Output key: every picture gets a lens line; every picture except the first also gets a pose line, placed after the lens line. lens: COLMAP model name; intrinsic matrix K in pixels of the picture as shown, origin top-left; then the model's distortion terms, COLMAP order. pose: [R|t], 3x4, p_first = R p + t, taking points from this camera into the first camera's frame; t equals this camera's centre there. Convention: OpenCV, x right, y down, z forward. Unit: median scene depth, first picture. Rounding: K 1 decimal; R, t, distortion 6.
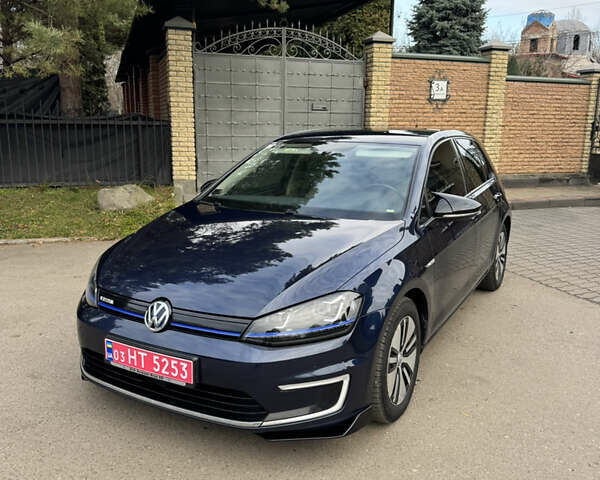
lens RADIAL K [[562.9, 0, 300.0], [0, 562.9, 240.0], [0, 0, 1]] dist [0.141918, -0.278273]
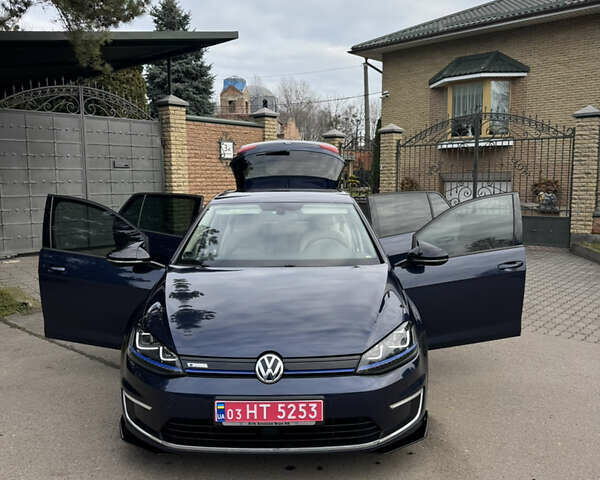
lens RADIAL K [[562.9, 0, 300.0], [0, 562.9, 240.0], [0, 0, 1]] dist [0.141918, -0.278273]
pose [[0.870678, -0.071080, 0.486691, -0.196149], [0.113416, 0.991851, -0.058041, -0.011838], [-0.478599, 0.105734, 0.871644, -0.003686]]
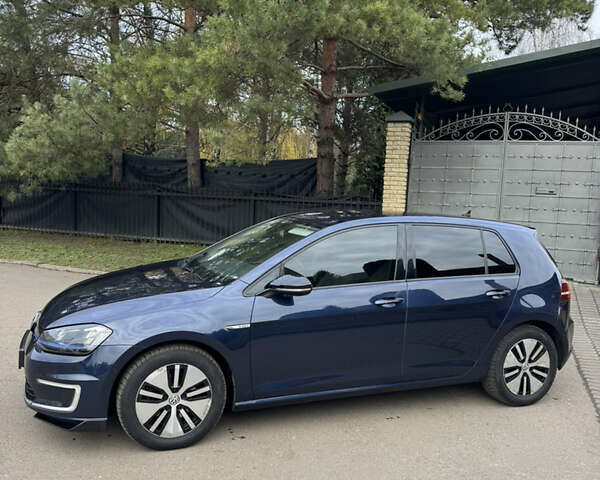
lens RADIAL K [[562.9, 0, 300.0], [0, 562.9, 240.0], [0, 0, 1]] dist [0.141918, -0.278273]
pose [[0.768315, 0.072694, -0.635931, 0.338042], [-0.160357, 0.983706, -0.081290, -0.018830], [0.619660, 0.164432, 0.767453, 0.060048]]
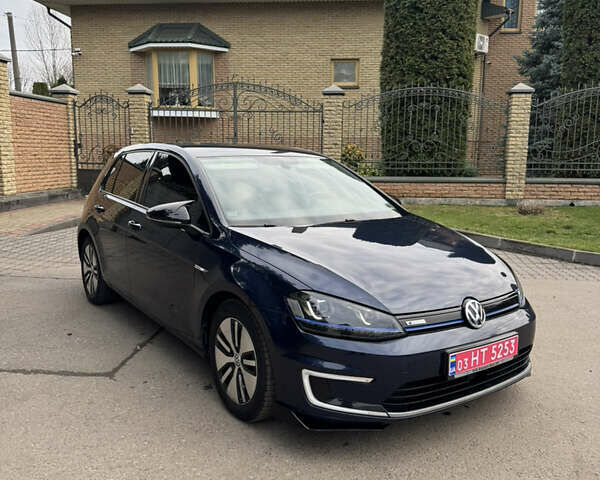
lens RADIAL K [[562.9, 0, 300.0], [0, 562.9, 240.0], [0, 0, 1]] dist [0.141918, -0.278273]
pose [[0.415068, -0.143097, 0.898466, -0.369122], [0.170200, 0.982331, 0.077825, -0.040231], [-0.893728, 0.120616, 0.432090, 0.221745]]
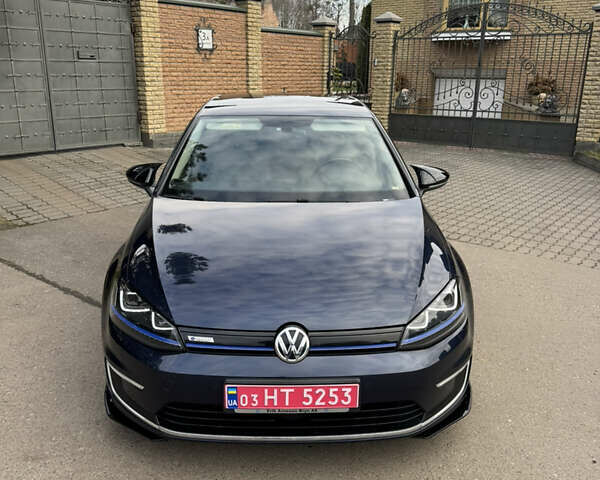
lens RADIAL K [[562.9, 0, 300.0], [0, 562.9, 240.0], [0, 0, 1]] dist [0.141918, -0.278273]
pose [[0.849871, -0.153946, 0.504003, -0.180010], [0.101724, 0.986317, 0.129735, -0.038082], [-0.517079, -0.058988, 0.853903, 0.069455]]
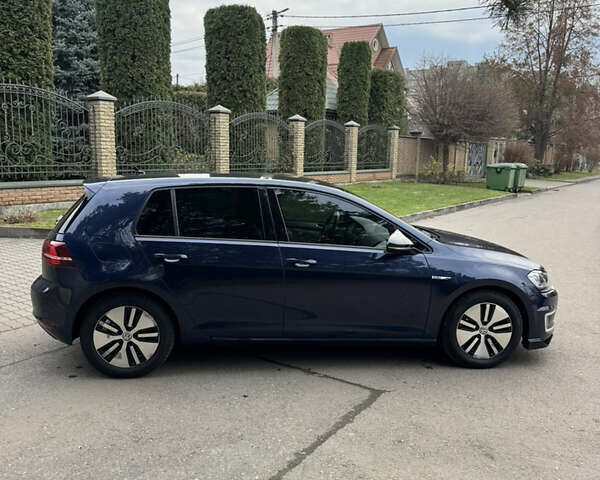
lens RADIAL K [[563.8, 0, 299.3], [0, 563.8, 236.3], [0, 0, 1]] dist [0.116209, -0.209841]
pose [[-0.613642, -0.142187, 0.776676, -0.368567], [0.125394, 0.953620, 0.273653, -0.179210], [-0.779563, 0.265316, -0.567352, 0.771879]]
